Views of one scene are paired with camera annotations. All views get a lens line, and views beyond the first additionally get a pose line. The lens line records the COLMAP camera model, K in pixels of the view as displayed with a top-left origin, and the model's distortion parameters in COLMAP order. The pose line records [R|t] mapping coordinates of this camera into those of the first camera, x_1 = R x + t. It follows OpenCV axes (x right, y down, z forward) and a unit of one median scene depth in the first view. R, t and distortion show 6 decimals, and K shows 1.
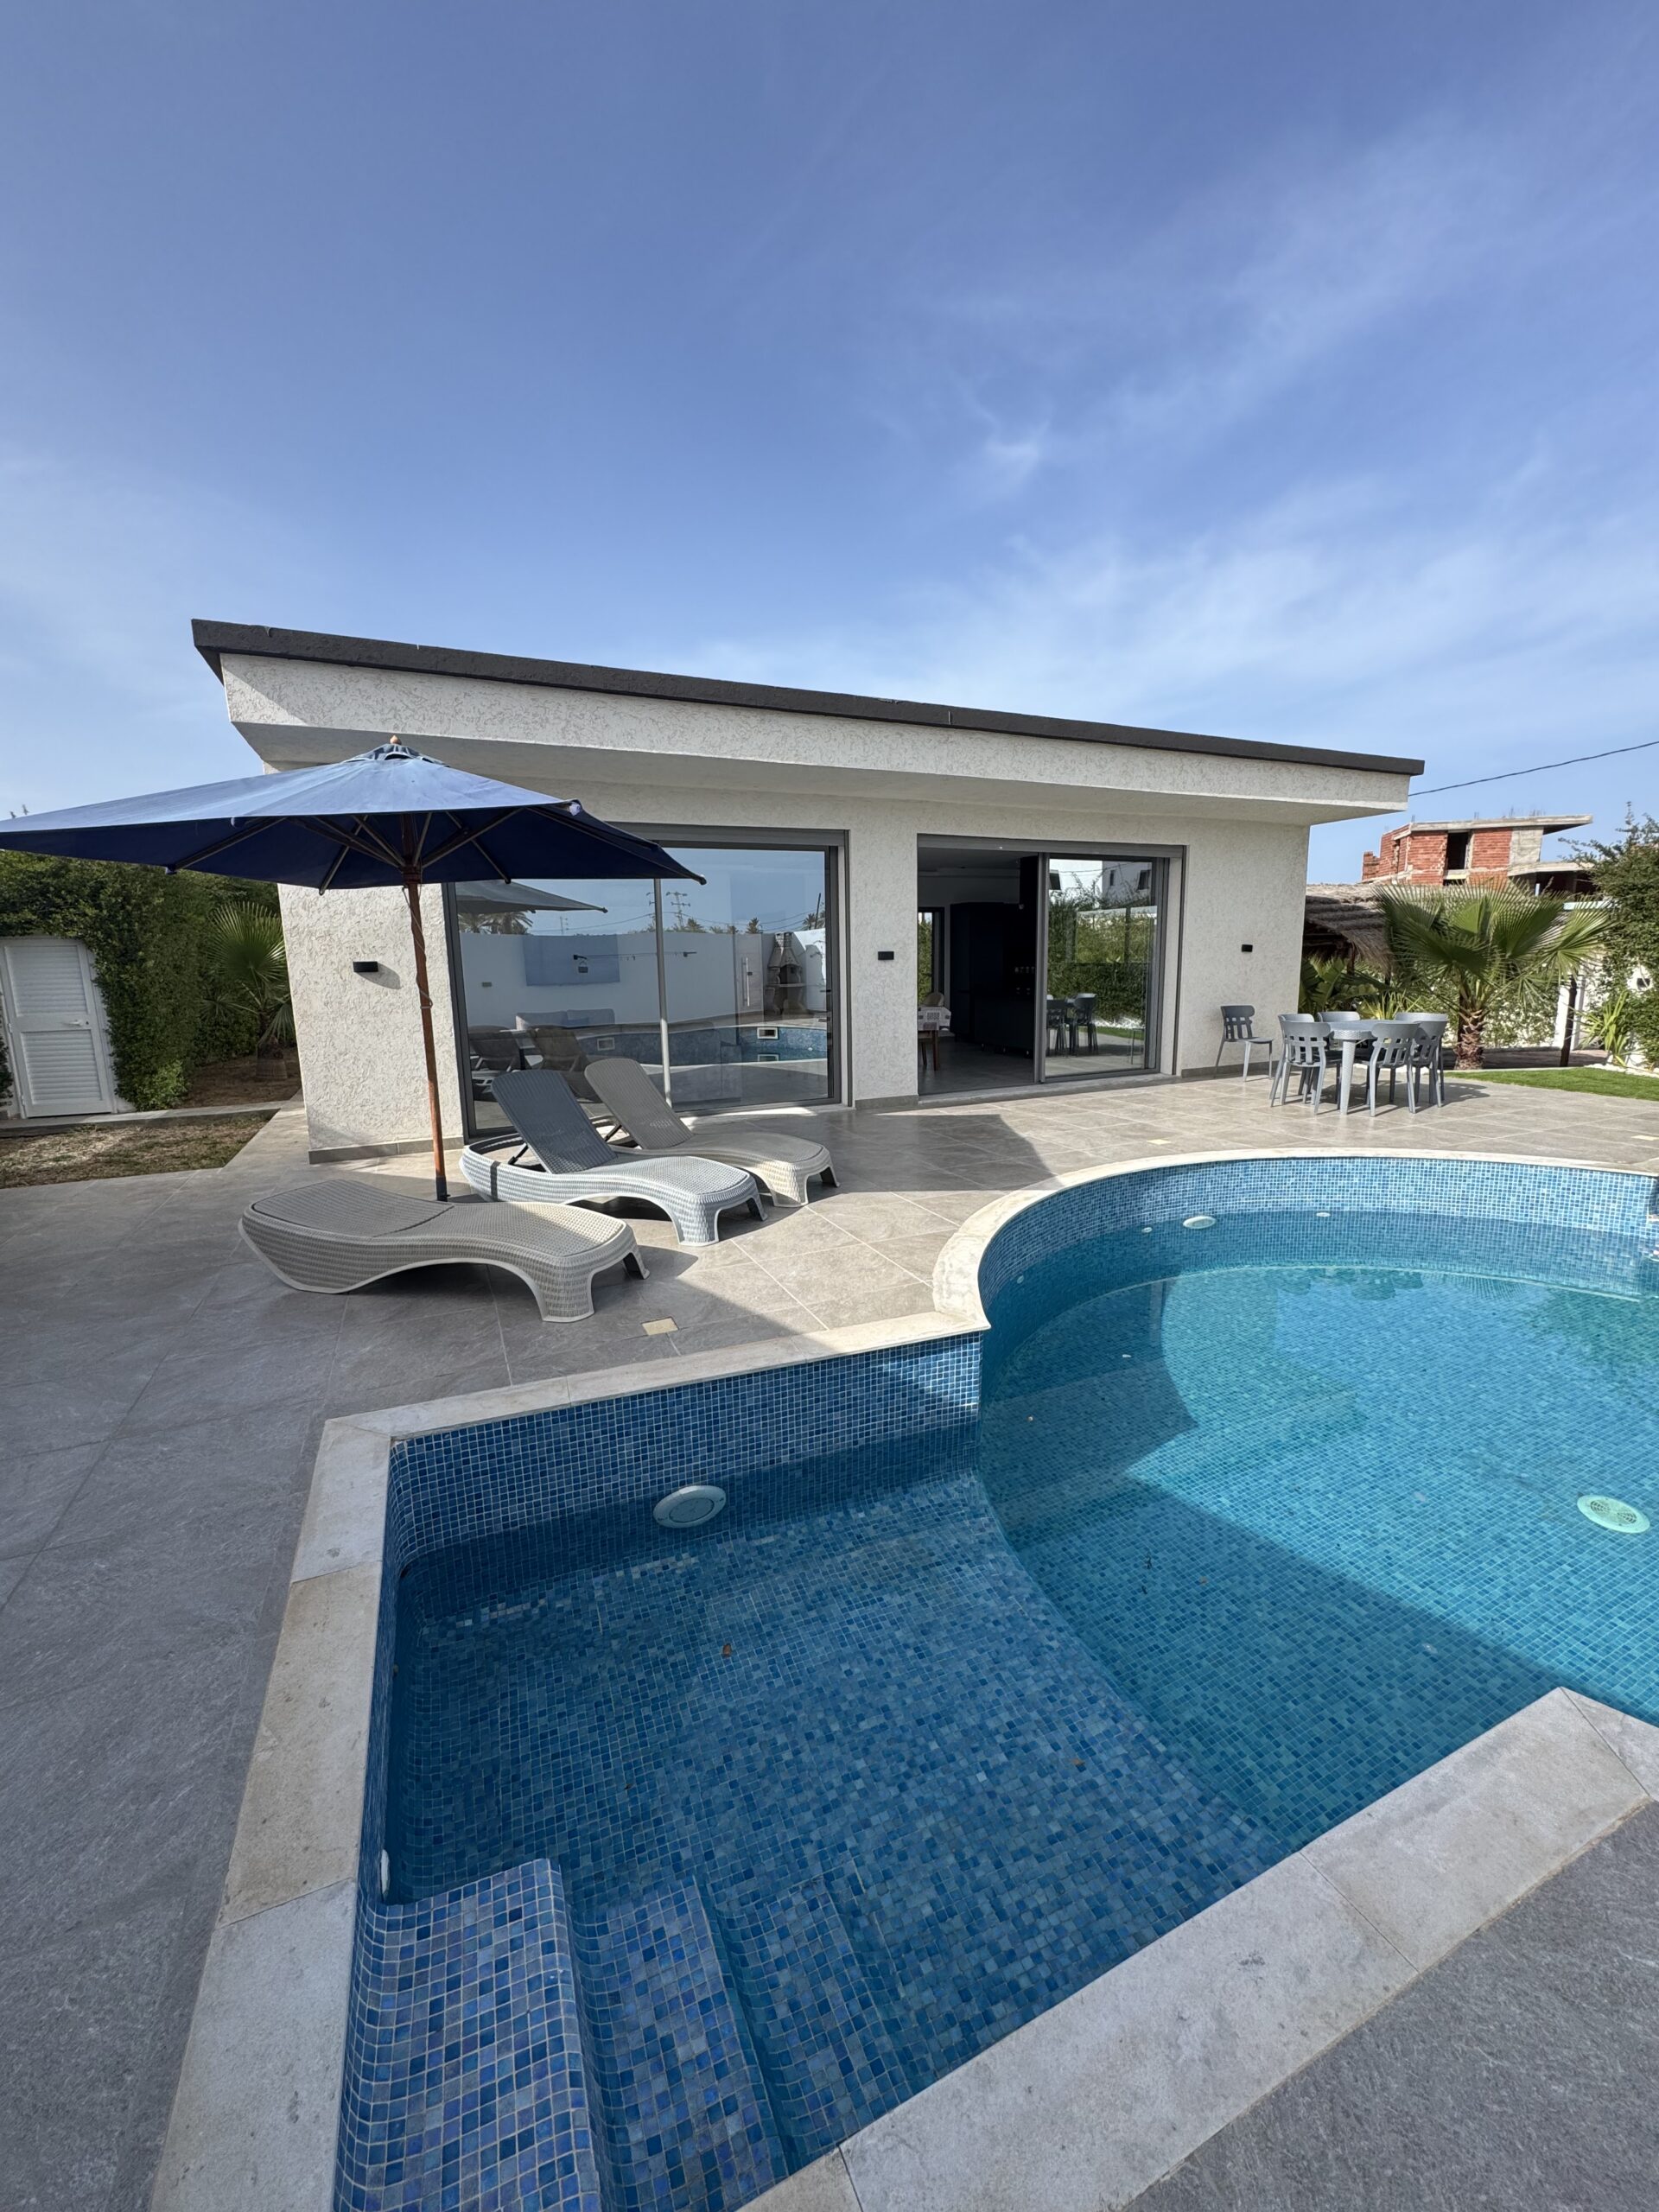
lens RADIAL K [[886.2, 0, 829.9], [0, 886.2, 1118.3], [0, 0, 1]] dist [-0.003423, 0.000449]
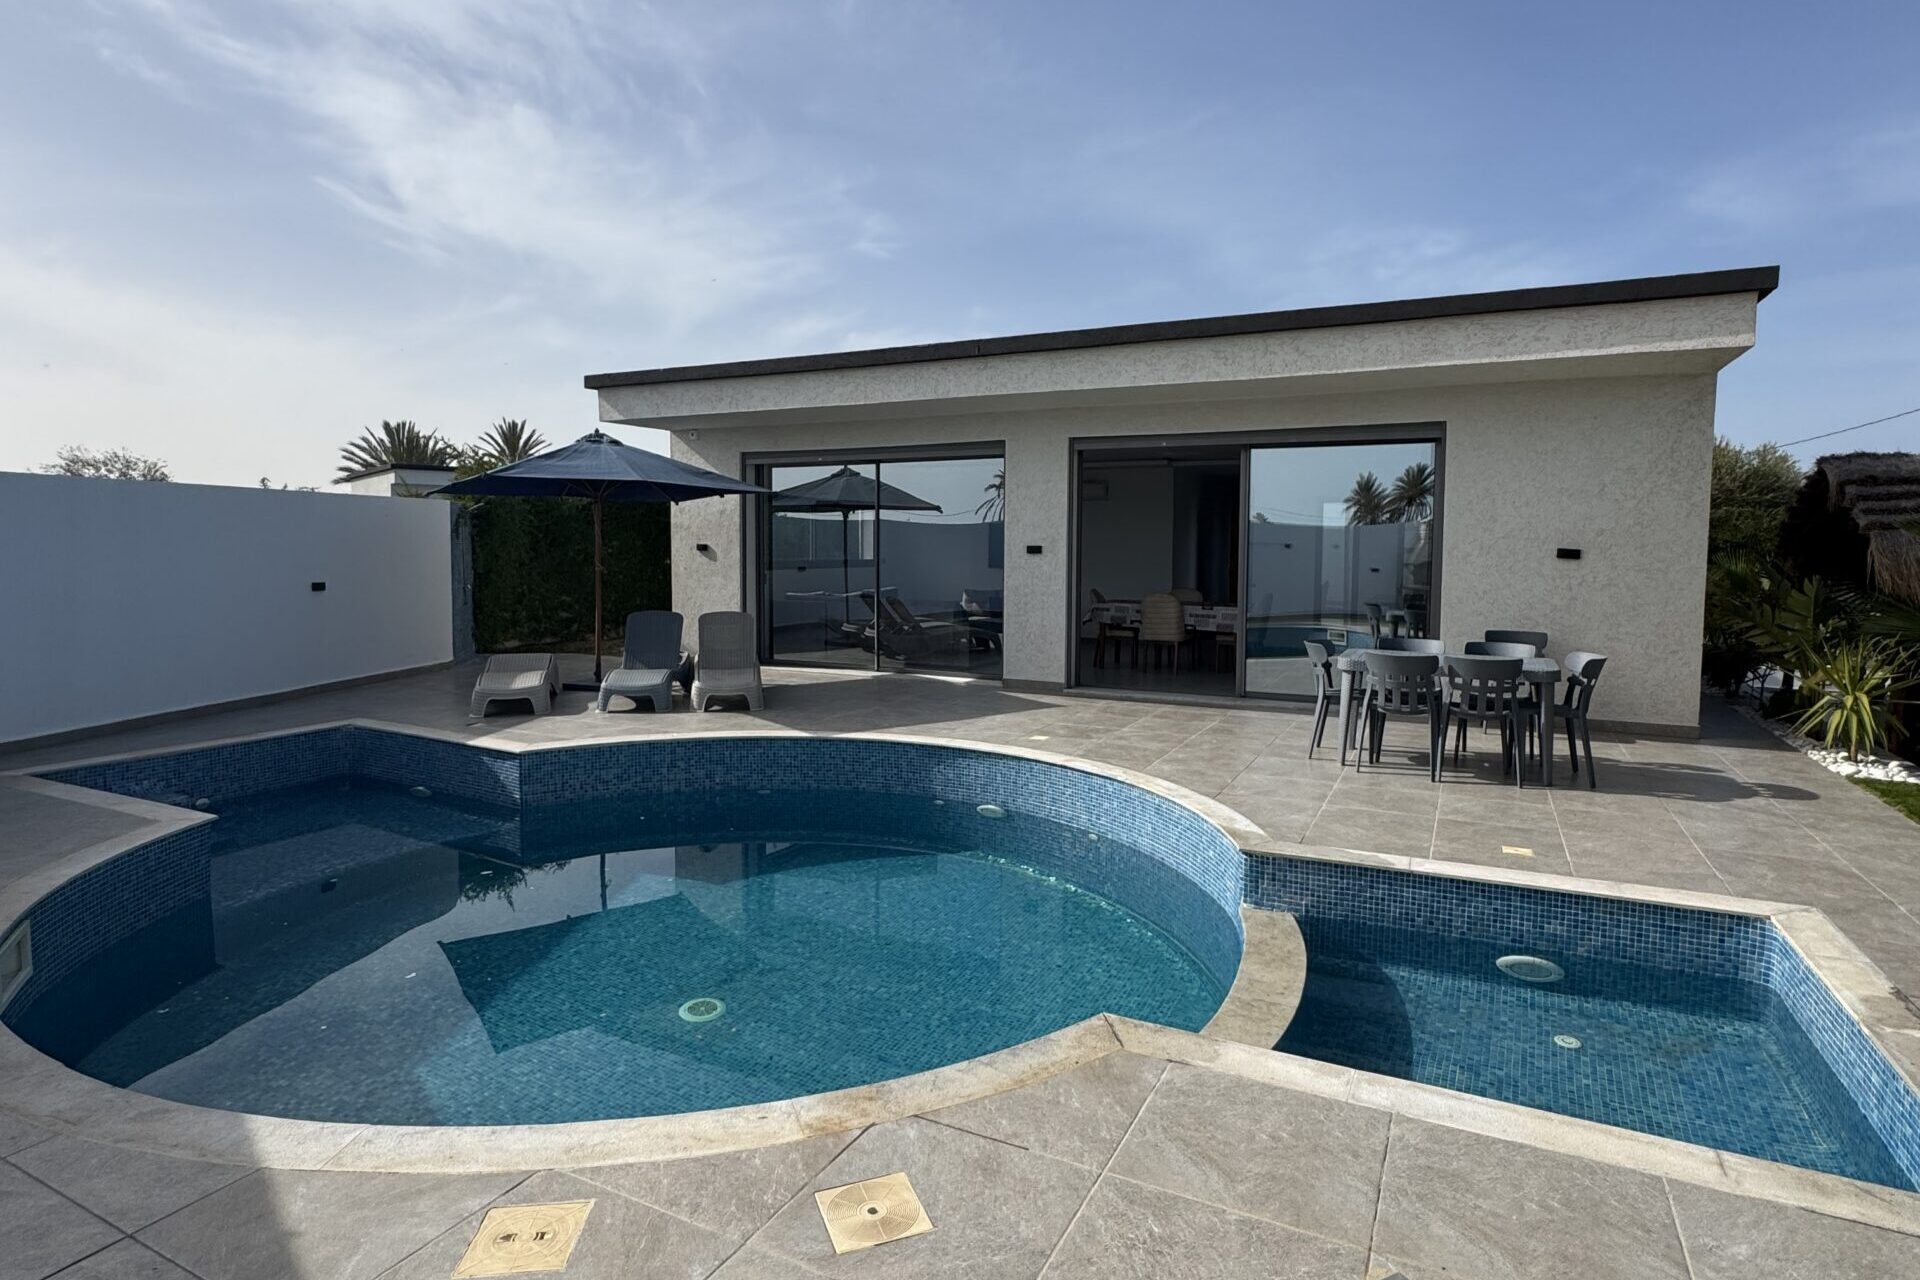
lens RADIAL K [[1021.0, 0, 957.7], [0, 1021.0, 629.5], [0, 0, 1]] dist [-0.017378, -0.000198]
pose [[0.624476, 0.085470, -0.776353, 1.094703], [-0.161758, 0.986596, -0.021498, -0.049751], [0.764110, 0.139007, 0.629932, 0.168431]]
